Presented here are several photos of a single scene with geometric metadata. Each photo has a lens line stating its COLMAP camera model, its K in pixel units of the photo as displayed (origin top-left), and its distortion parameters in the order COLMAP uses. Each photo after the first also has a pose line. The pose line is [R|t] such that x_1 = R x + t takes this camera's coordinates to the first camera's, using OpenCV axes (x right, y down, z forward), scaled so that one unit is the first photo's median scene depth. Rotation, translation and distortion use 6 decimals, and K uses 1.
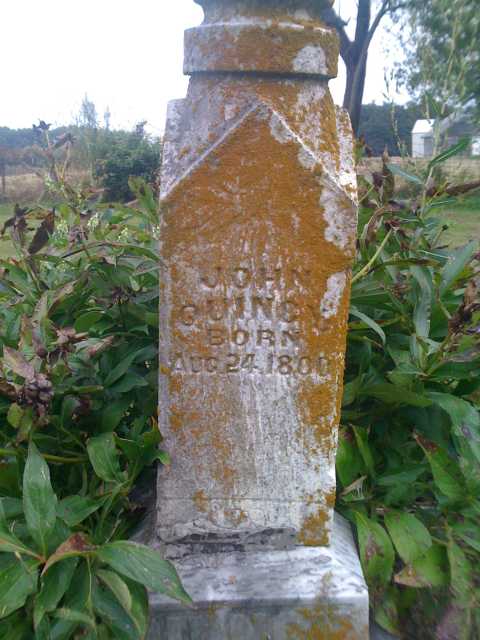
lens RADIAL K [[514.0, 0, 240.0], [0, 514.0, 320.0], [0, 0, 1]] dist [0.044157, -0.091326]
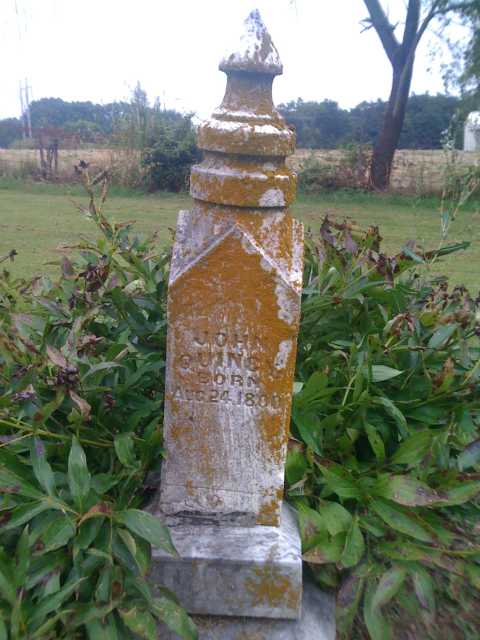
lens RADIAL K [[514.0, 0, 240.0], [0, 514.0, 320.0], [0, 0, 1]] dist [0.044157, -0.091326]
pose [[0.995912, 0.048897, -0.075945, 0.157802], [-0.047265, 0.998614, 0.023139, -0.166869], [0.076971, -0.019455, 0.996843, -0.438174]]
